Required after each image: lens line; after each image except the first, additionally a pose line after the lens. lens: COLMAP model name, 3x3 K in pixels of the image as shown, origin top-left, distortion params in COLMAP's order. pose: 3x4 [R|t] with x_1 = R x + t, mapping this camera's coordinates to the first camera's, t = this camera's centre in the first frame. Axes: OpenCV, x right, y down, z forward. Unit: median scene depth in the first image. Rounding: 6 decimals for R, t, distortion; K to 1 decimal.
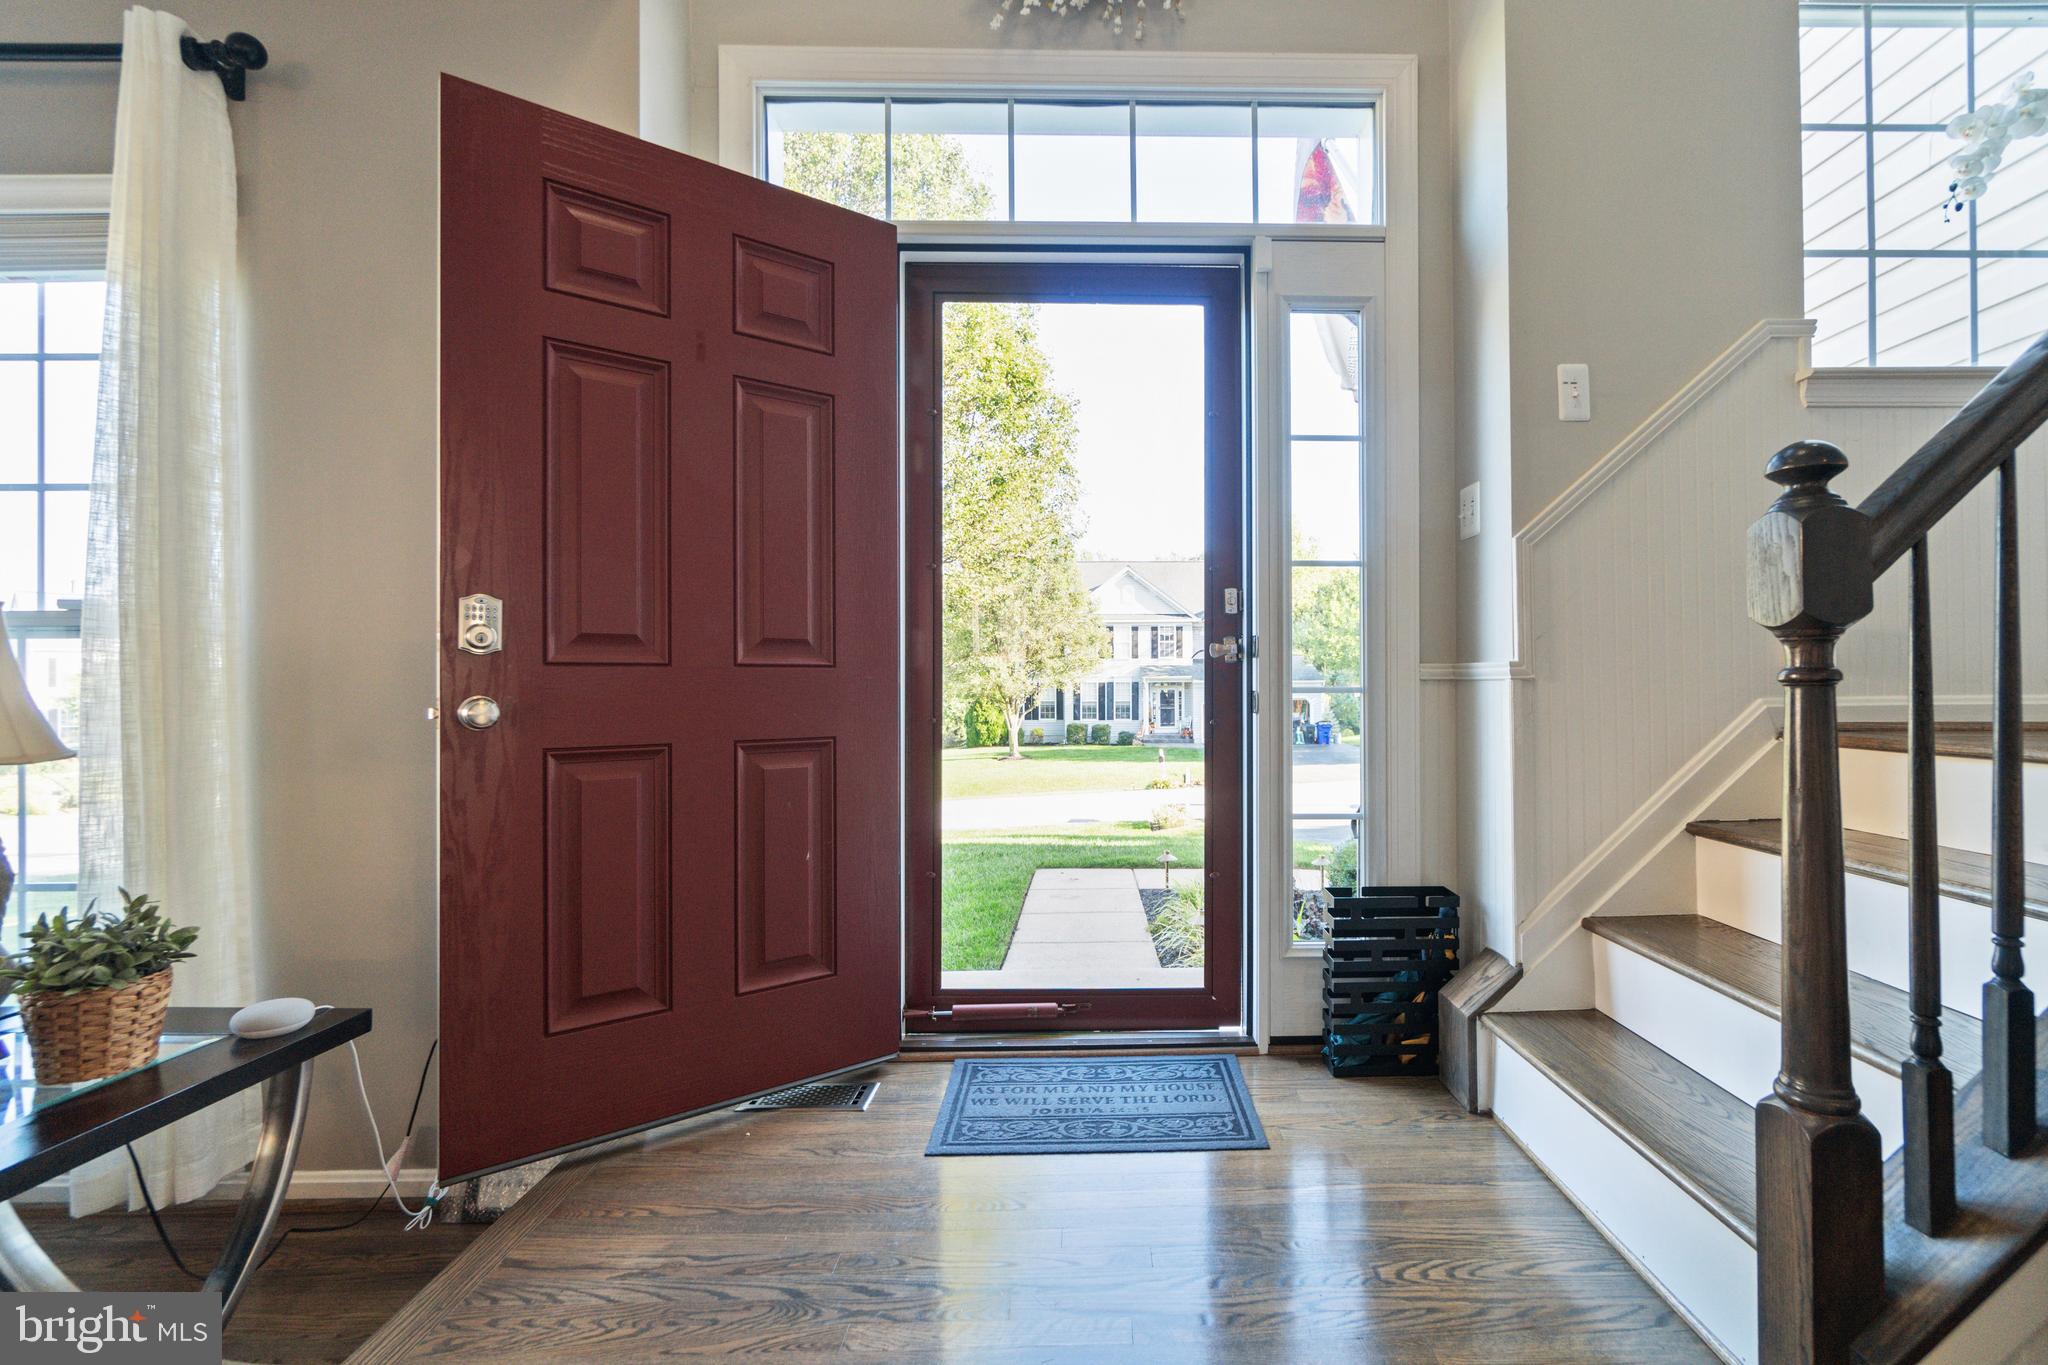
lens RADIAL K [[925.2, 0, 1104.6], [0, 925.2, 682.5], [0, 0, 1]] dist [-0.003027, 0.001522]
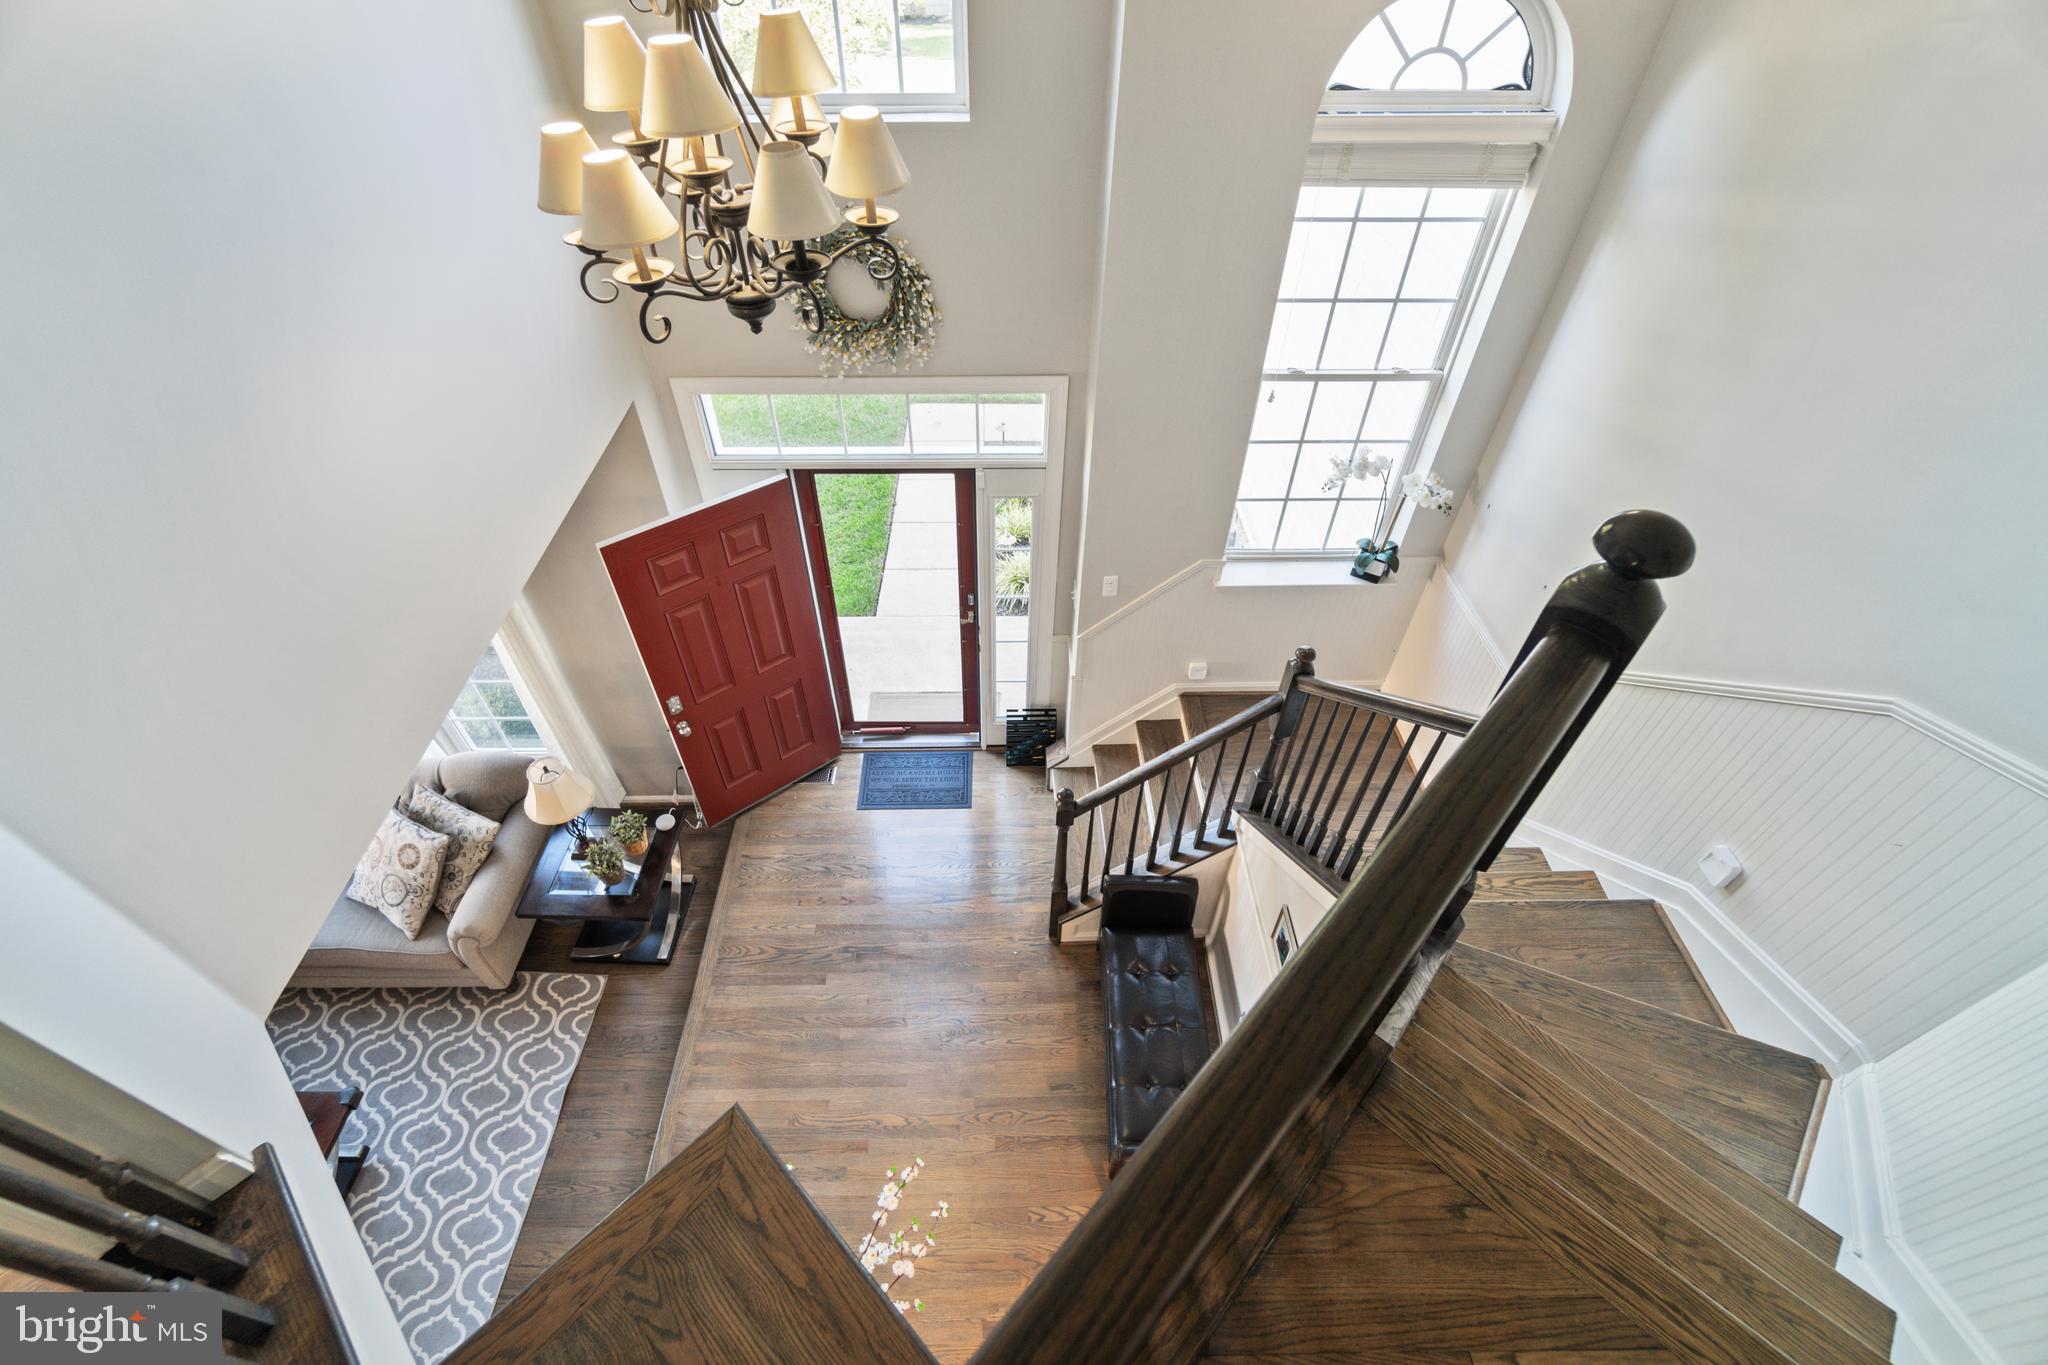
lens RADIAL K [[882.7, 0, 997.9], [0, 882.7, 680.8], [0, 0, 1]] dist [-0.006458, 0.000258]
pose [[0.999960, 0.008863, -0.000986, 0.219218], [-0.005562, 0.706272, 0.707918, -1.510416], [0.006971, -0.707885, 0.706294, -0.606175]]
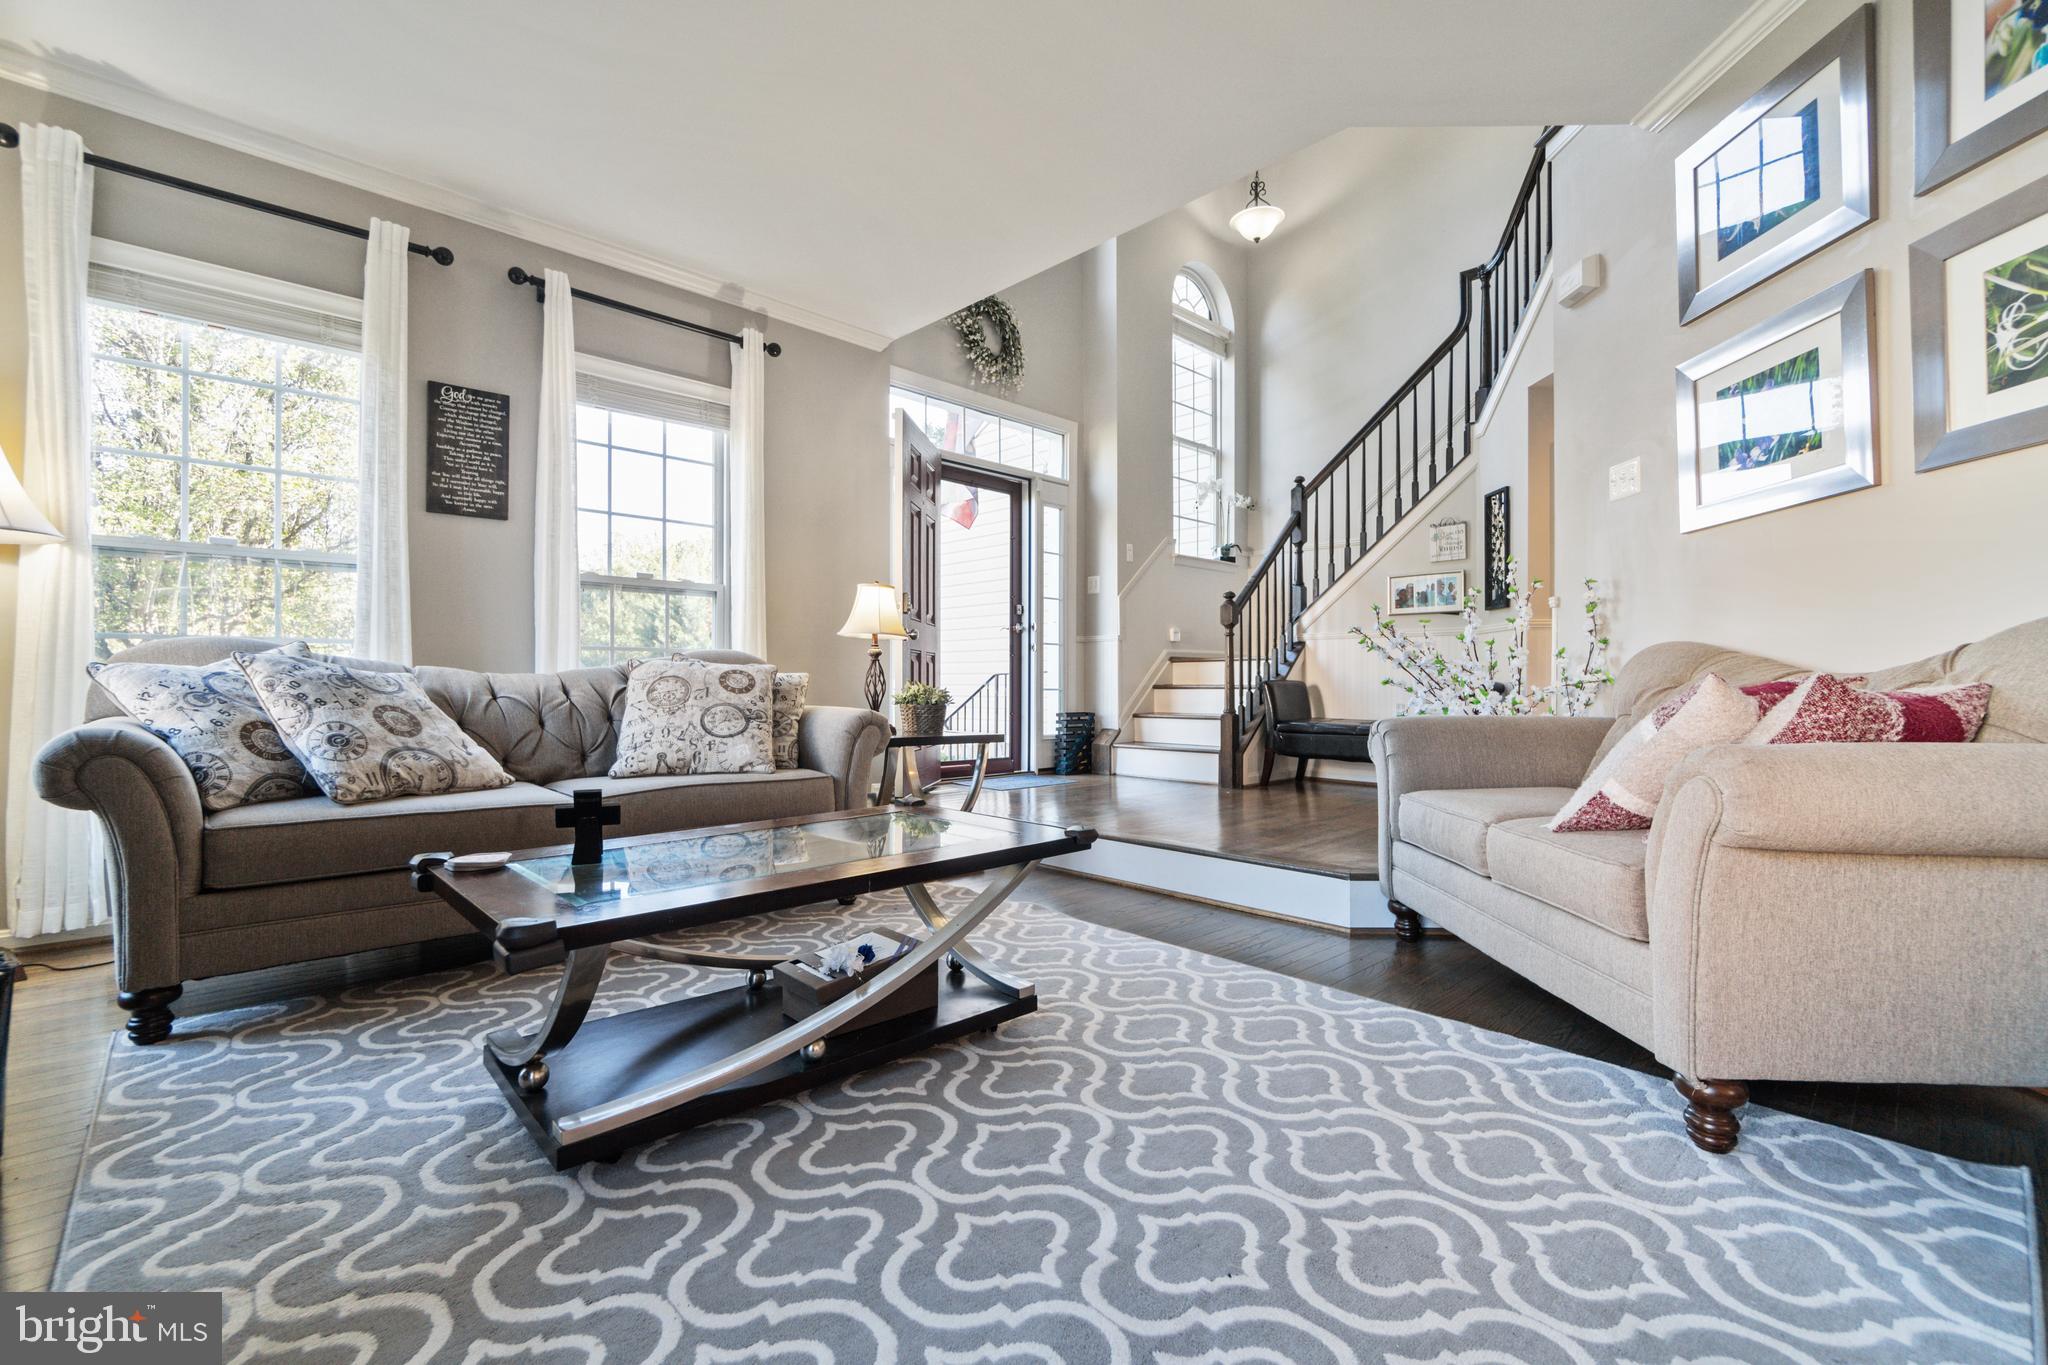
lens RADIAL K [[882.7, 0, 997.9], [0, 882.7, 680.8], [0, 0, 1]] dist [-0.006458, 0.000258]
pose [[0.745649, 0.008410, 0.666286, -1.725258], [-0.010552, 0.999944, -0.000812, 0.127482], [-0.666255, -0.006426, 0.745696, -0.913864]]
